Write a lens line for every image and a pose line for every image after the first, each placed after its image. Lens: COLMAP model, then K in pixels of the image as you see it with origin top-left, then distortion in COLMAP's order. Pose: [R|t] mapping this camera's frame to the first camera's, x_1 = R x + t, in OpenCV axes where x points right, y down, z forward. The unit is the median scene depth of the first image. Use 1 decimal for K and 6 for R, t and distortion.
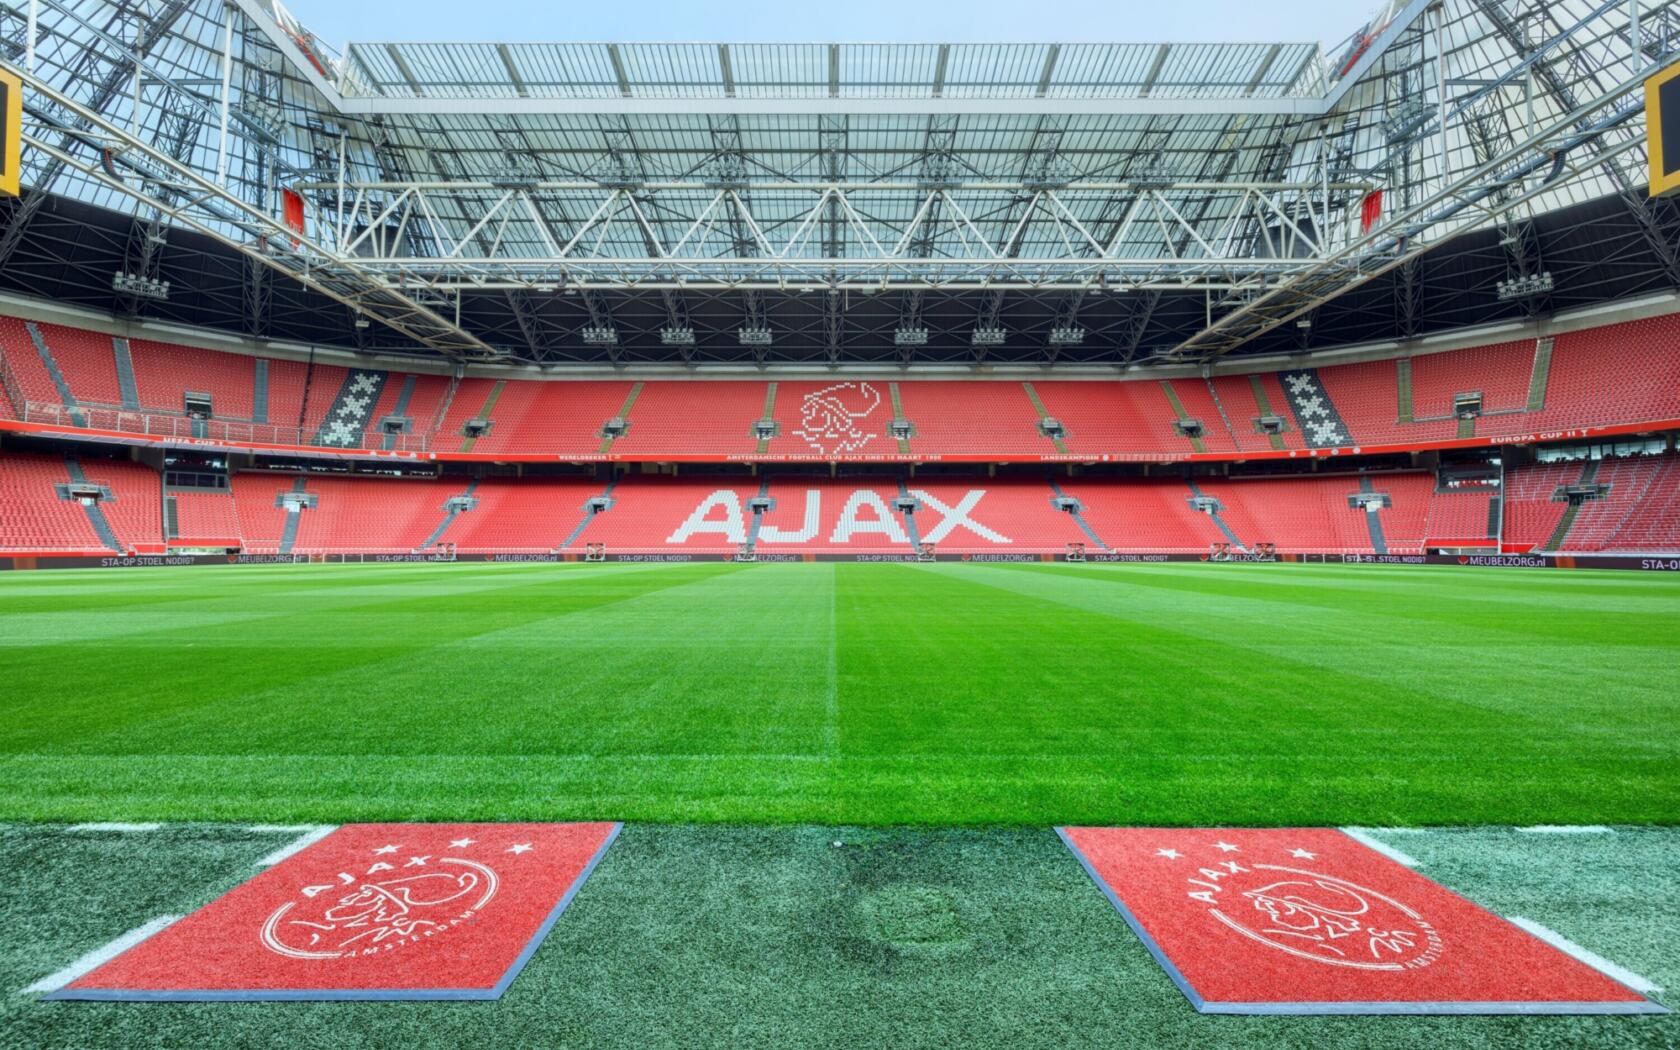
lens RADIAL K [[705.0, 0, 840.0], [0, 705.0, 525.0], [0, 0, 1]] dist [0.000534, 0.000096]
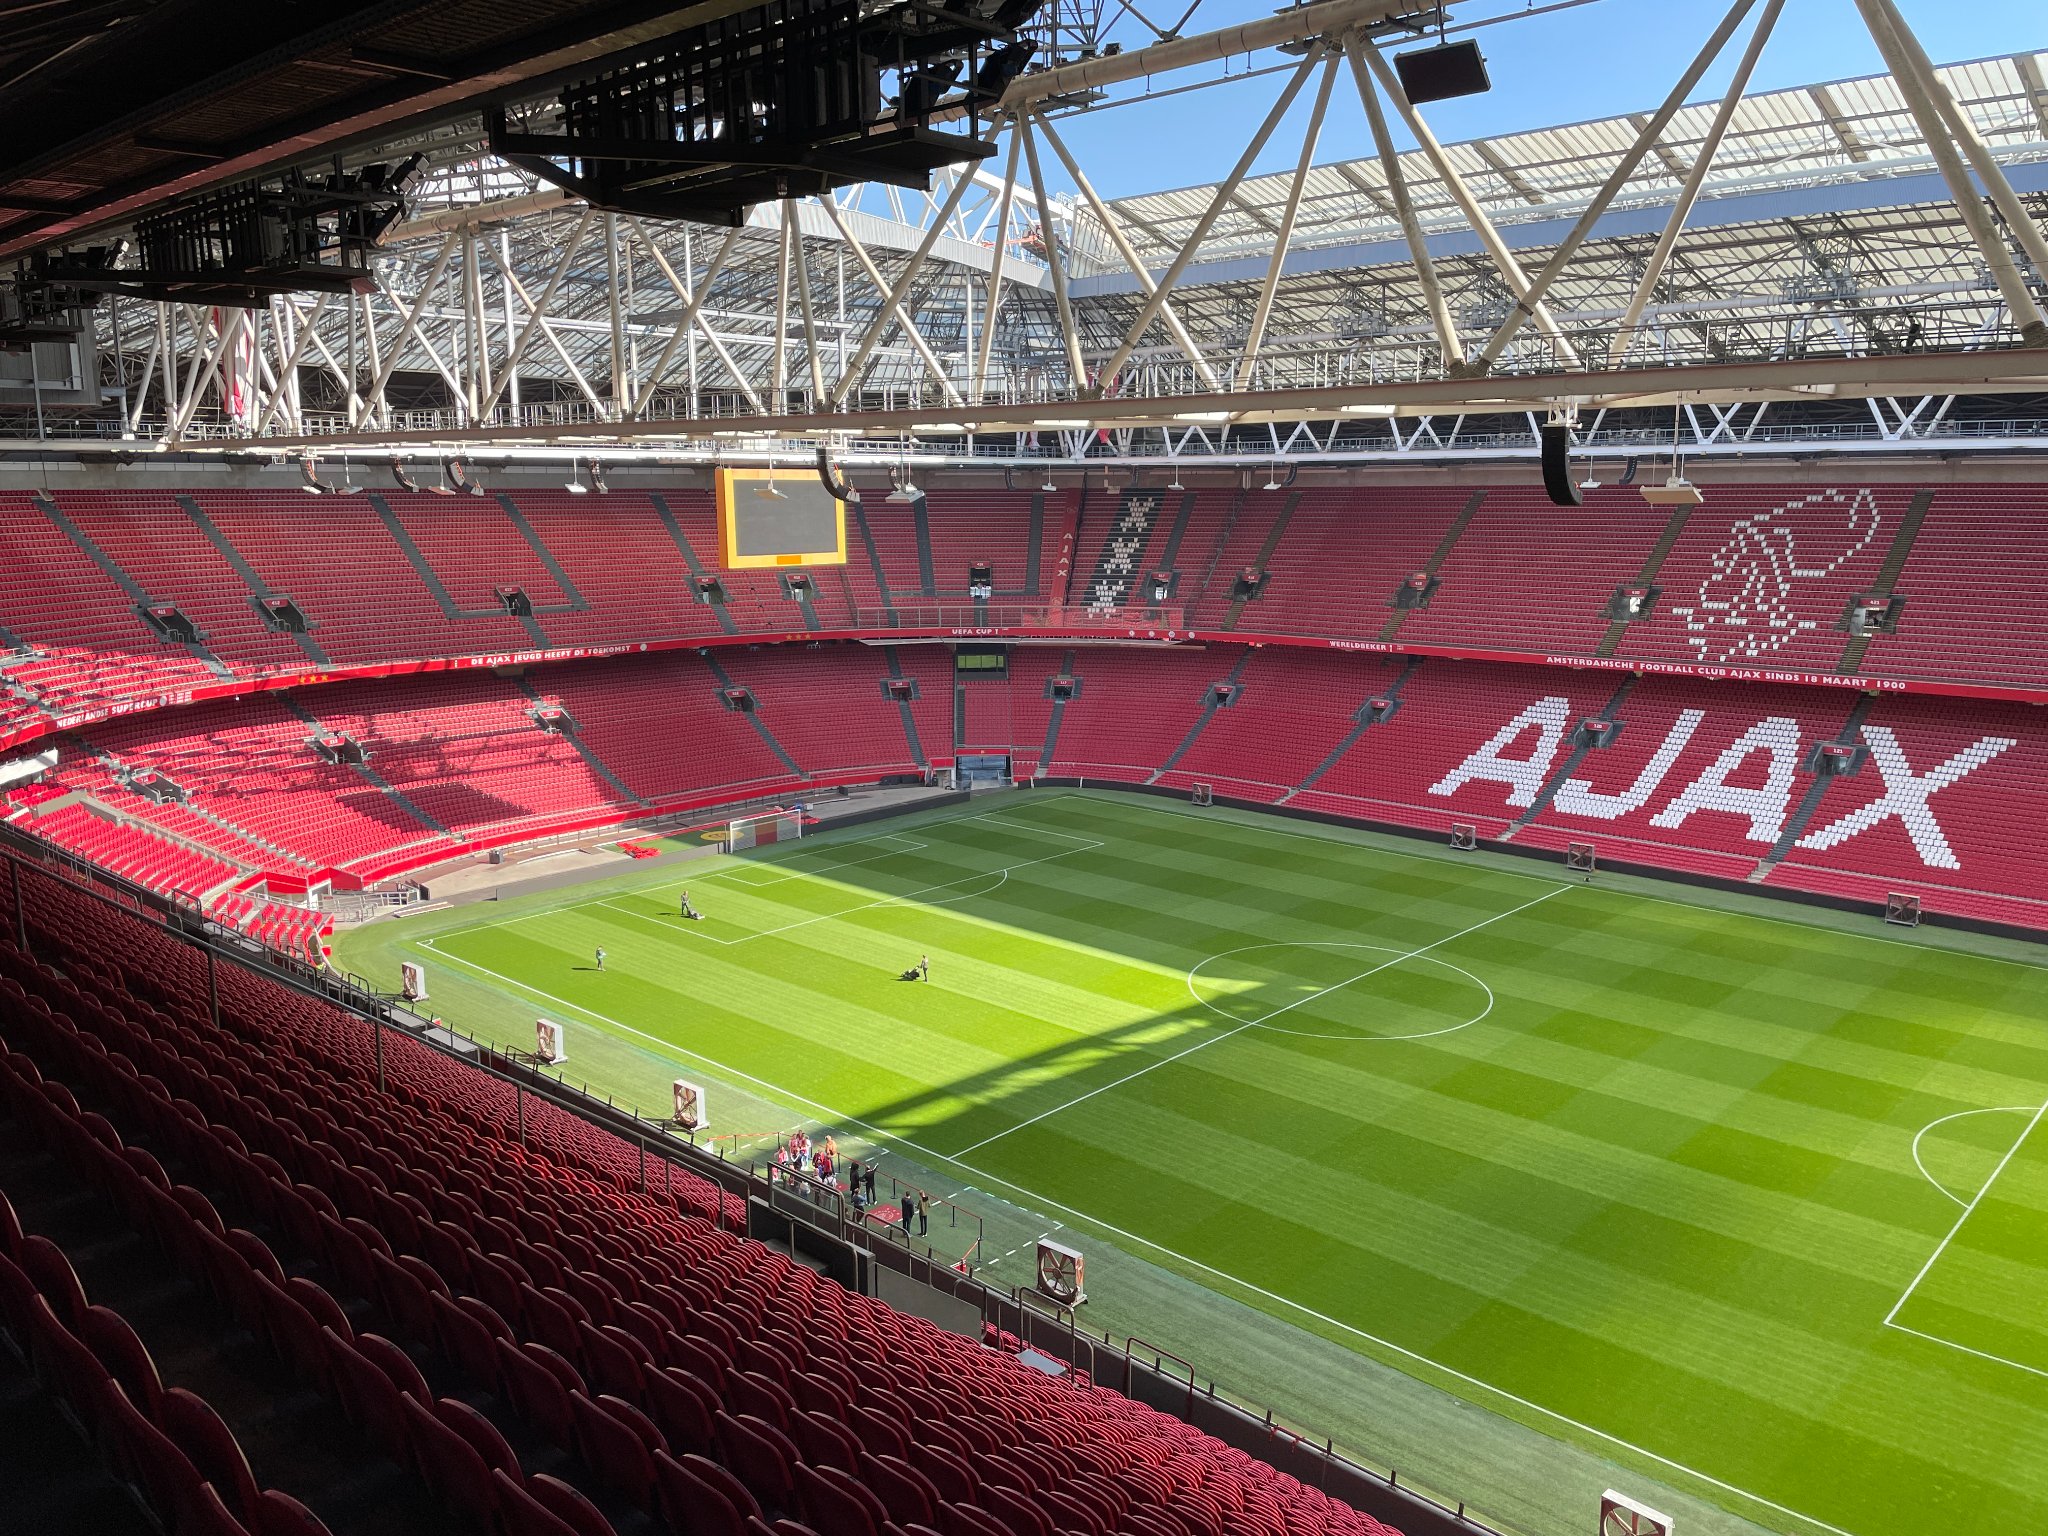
lens RADIAL K [[1572.0, 0, 1024.0], [0, 1572.0, 768.0], [0, 0, 1]] dist [0.012590, -0.000808]
pose [[0.729459, 0.124205, -0.672654, 0.546745], [0.025831, 0.977673, 0.208539, -0.351784], [0.683537, -0.169496, 0.709964, -0.465083]]
